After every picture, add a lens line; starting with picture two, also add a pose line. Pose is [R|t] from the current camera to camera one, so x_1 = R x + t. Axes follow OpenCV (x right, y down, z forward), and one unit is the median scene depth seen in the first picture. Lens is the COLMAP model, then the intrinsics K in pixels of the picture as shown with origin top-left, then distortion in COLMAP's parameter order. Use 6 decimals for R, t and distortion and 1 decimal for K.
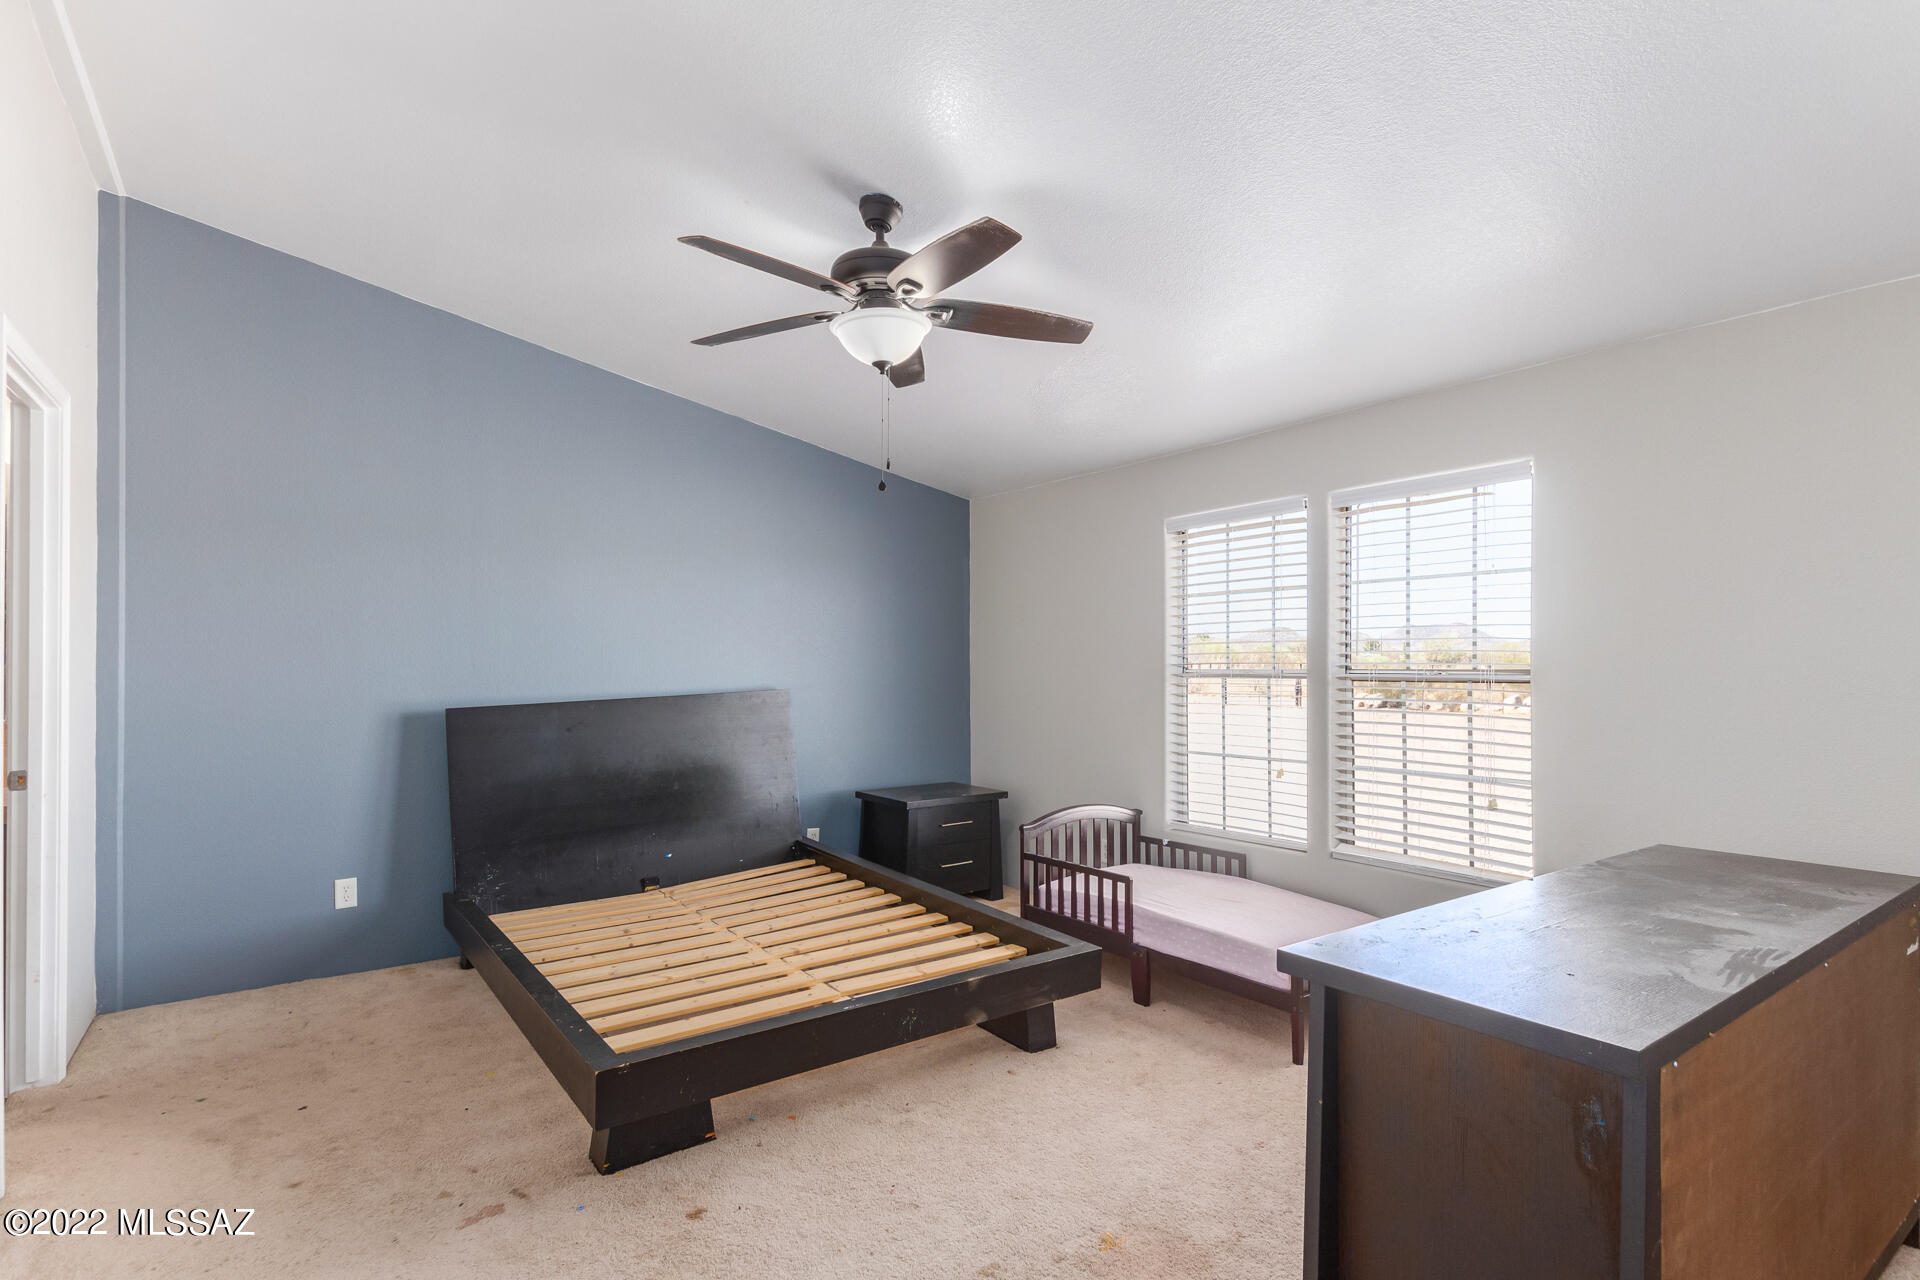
lens RADIAL K [[947.1, 0, 945.1], [0, 947.1, 653.5], [0, 0, 1]] dist [0.015021, -0.000443]
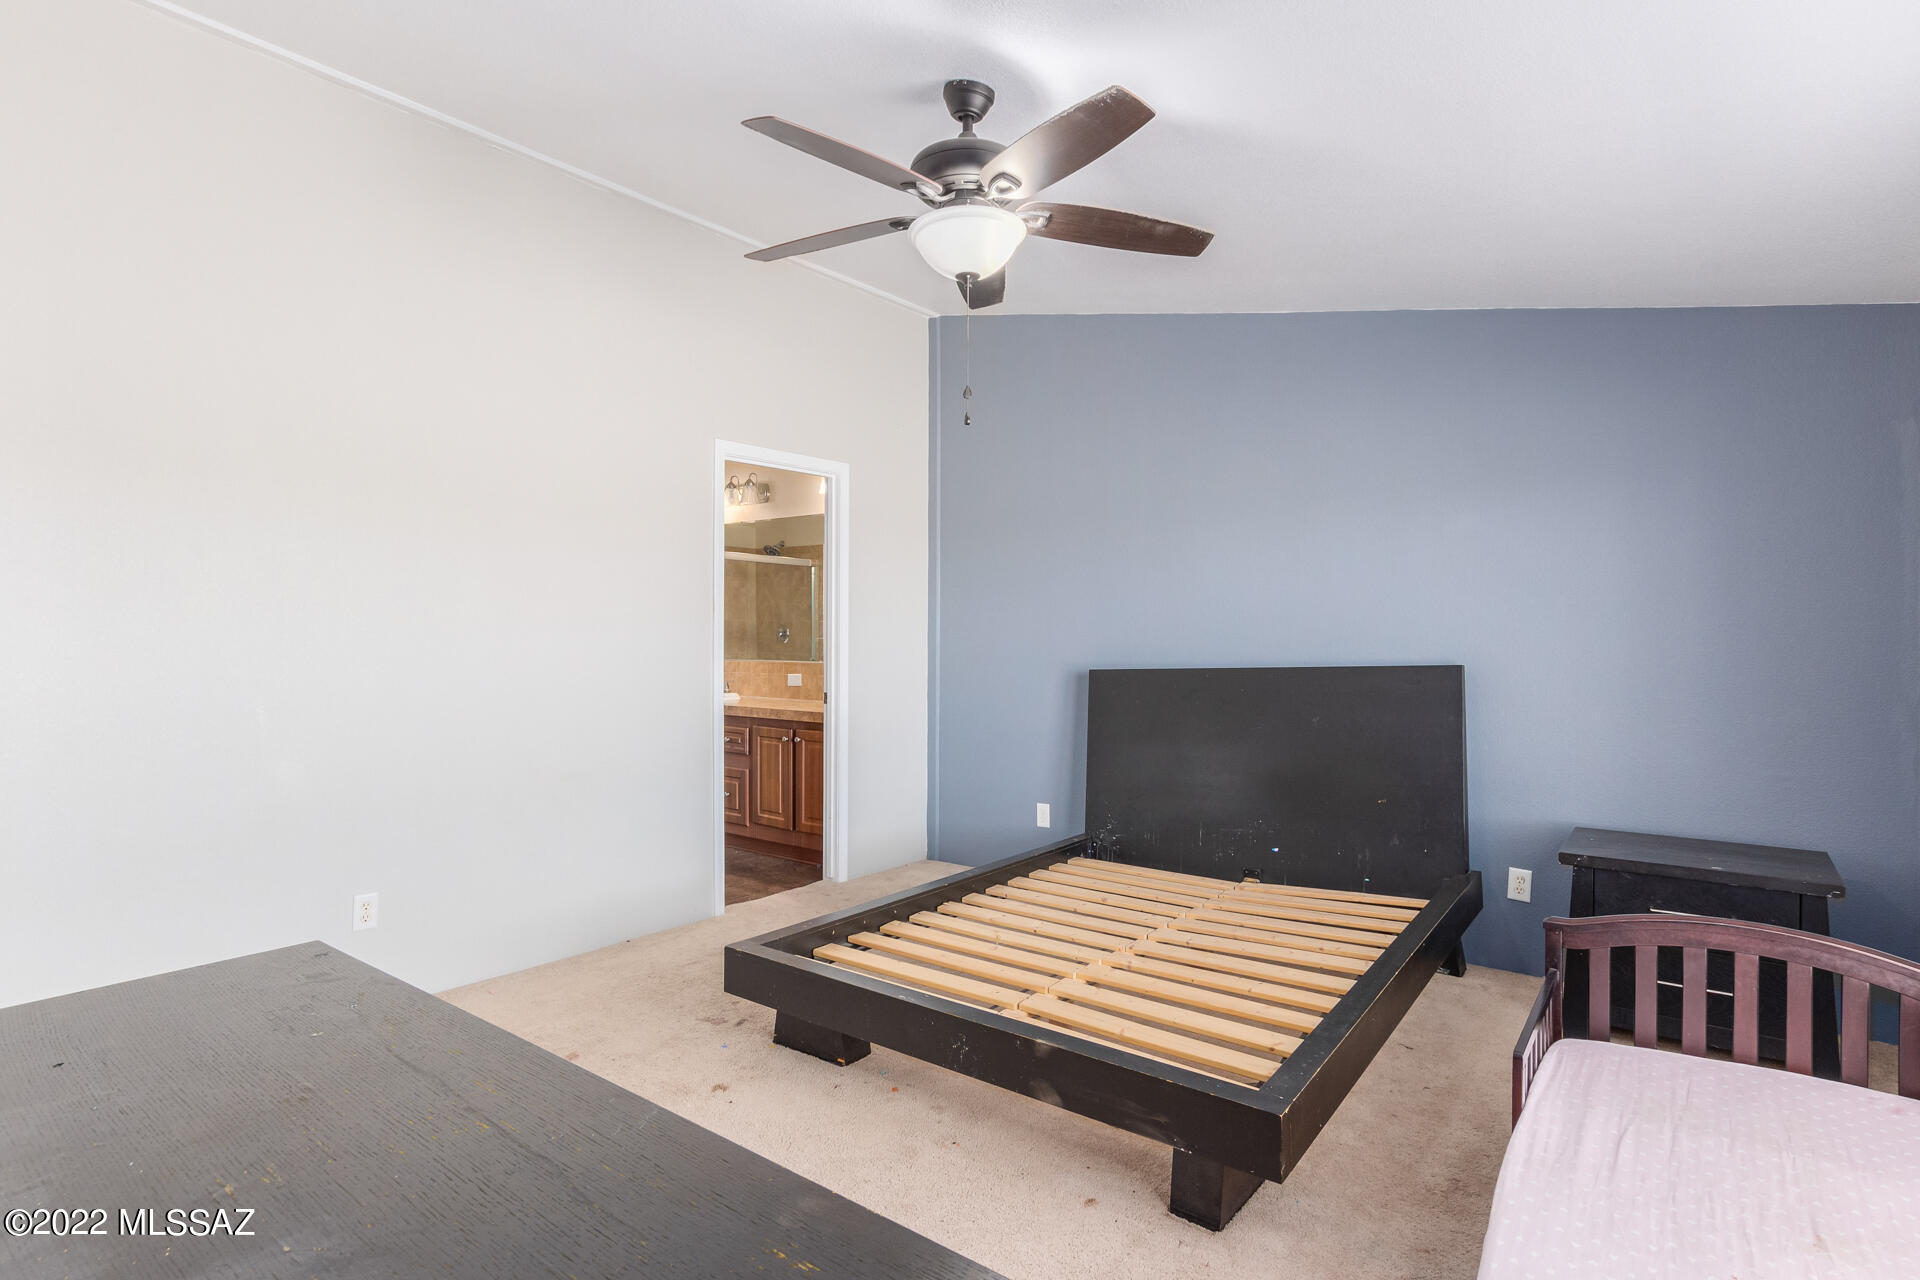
lens RADIAL K [[984.7, 0, 960.0], [0, 984.7, 640.0], [0, 0, 1]] dist [0.000810, -0.000032]
pose [[0.285483, 0.006618, -0.958361, 0.545053], [0.005123, 0.999951, 0.008431, 0.011439], [0.958370, -0.007317, 0.285435, 0.513316]]
